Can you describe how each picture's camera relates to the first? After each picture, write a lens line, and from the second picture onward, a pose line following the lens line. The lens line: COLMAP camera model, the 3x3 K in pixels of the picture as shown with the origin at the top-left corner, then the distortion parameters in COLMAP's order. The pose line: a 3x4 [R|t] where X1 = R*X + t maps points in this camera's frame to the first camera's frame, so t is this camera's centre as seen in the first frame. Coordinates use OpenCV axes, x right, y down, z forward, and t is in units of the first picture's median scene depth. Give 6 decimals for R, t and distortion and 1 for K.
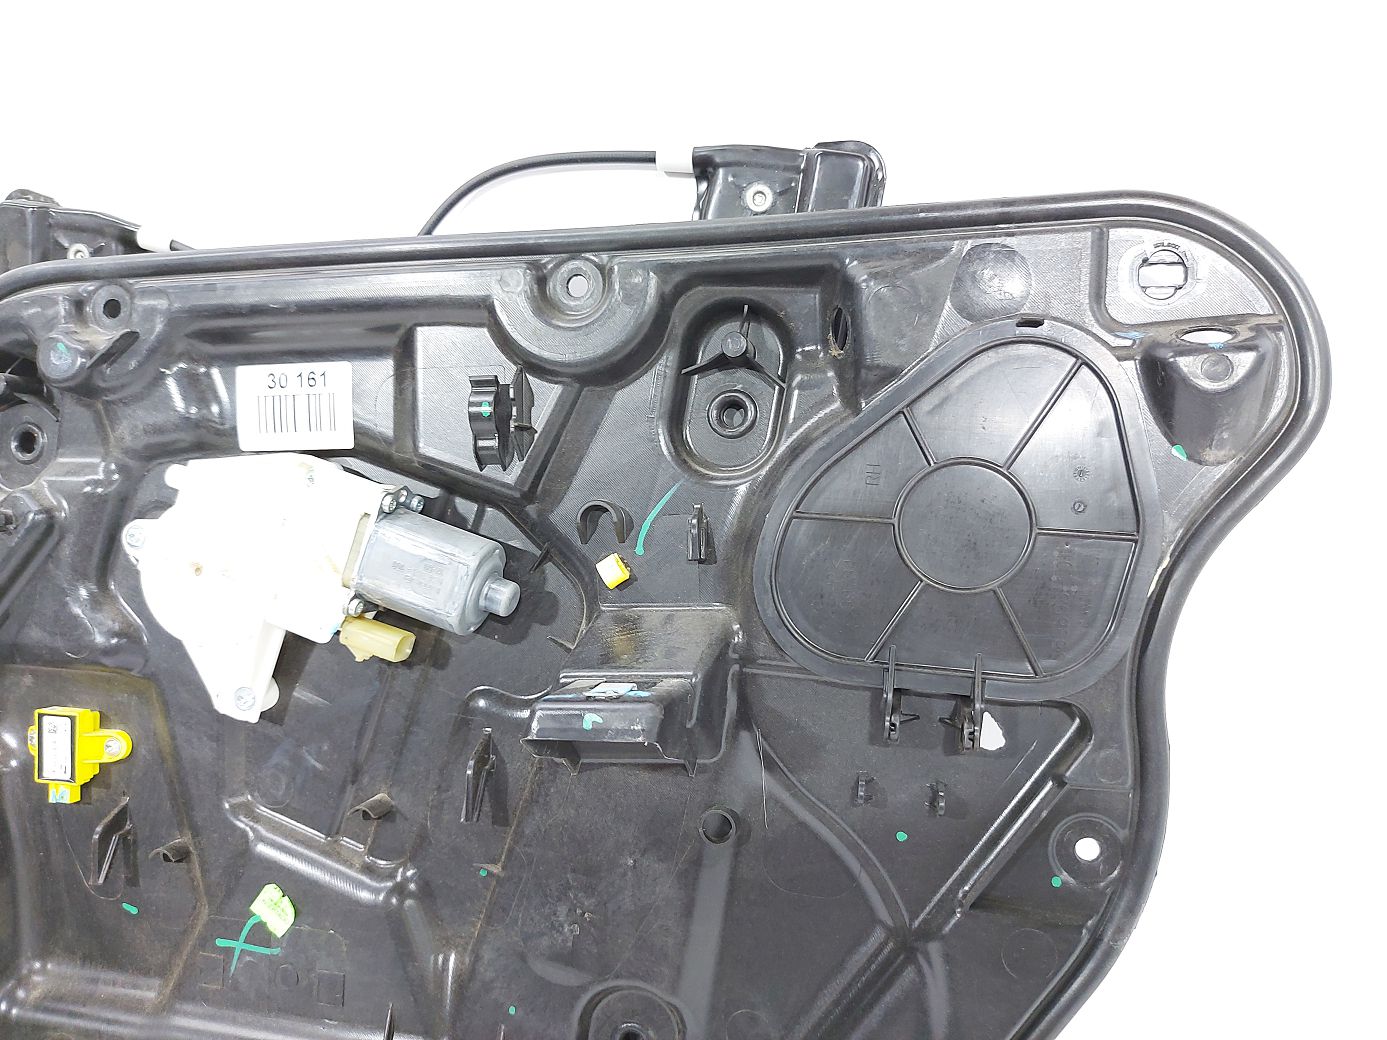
lens RADIAL K [[984.0, 0, 700.4], [0, 984.0, 527.4], [0, 0, 1]] dist [-0.021339, -0.012153]
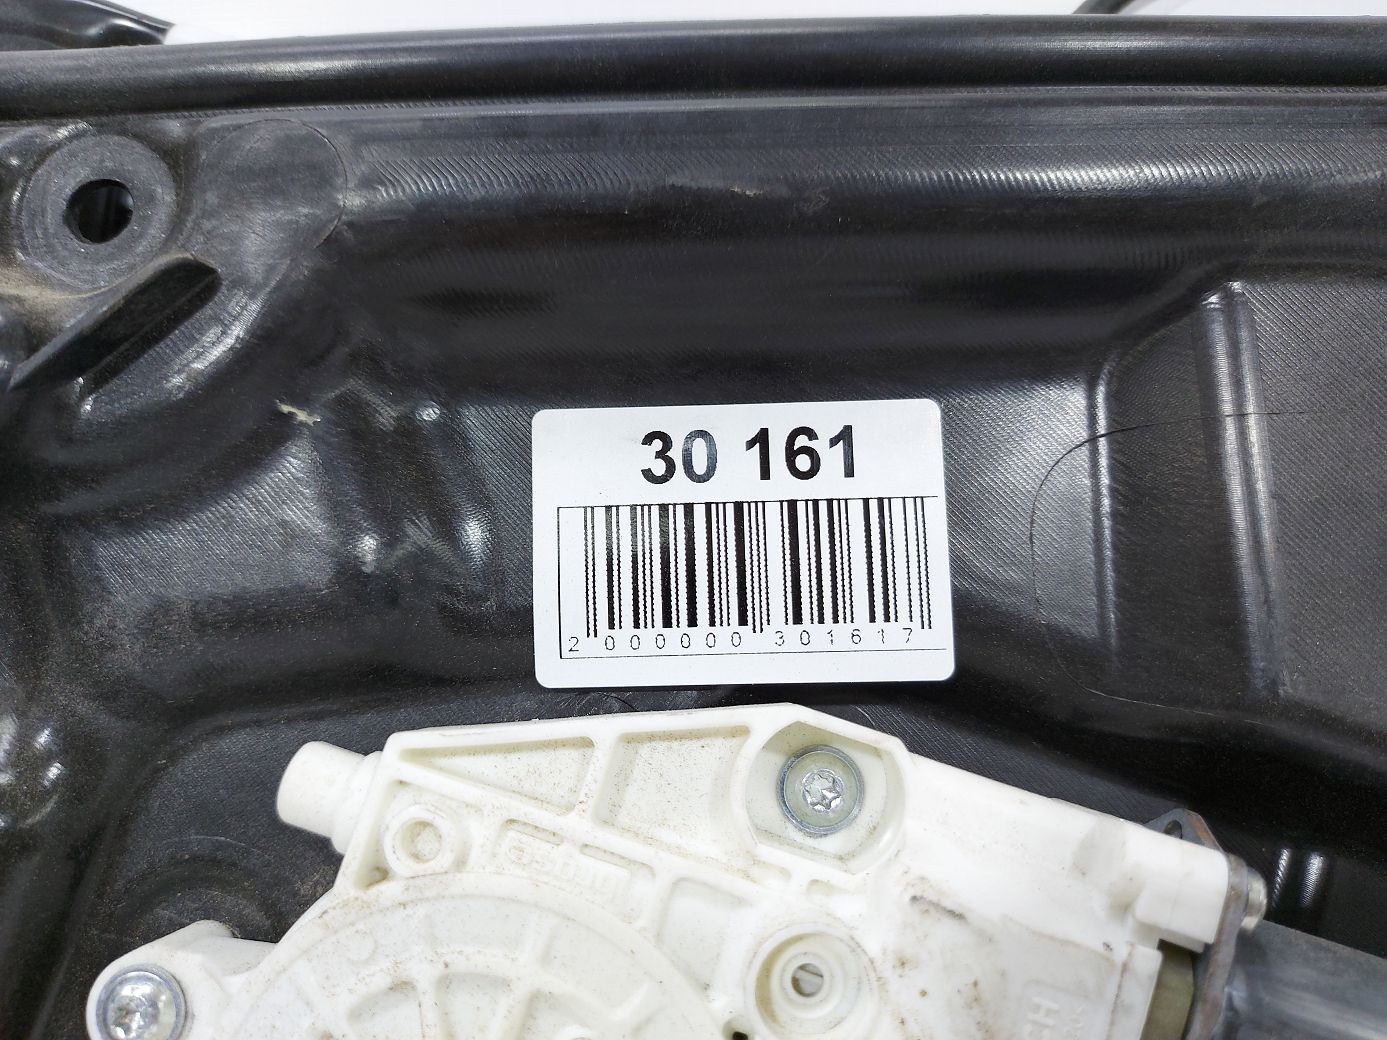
lens RADIAL K [[1040.0, 0, 686.5], [0, 1040.0, 526.7], [0, 0, 1]] dist [-0.045805, -0.005606]
pose [[0.988117, 0.009721, 0.153396, -0.473927], [0.014155, 0.988003, -0.153788, -0.078054], [-0.153050, 0.154131, 0.976125, 0.682309]]
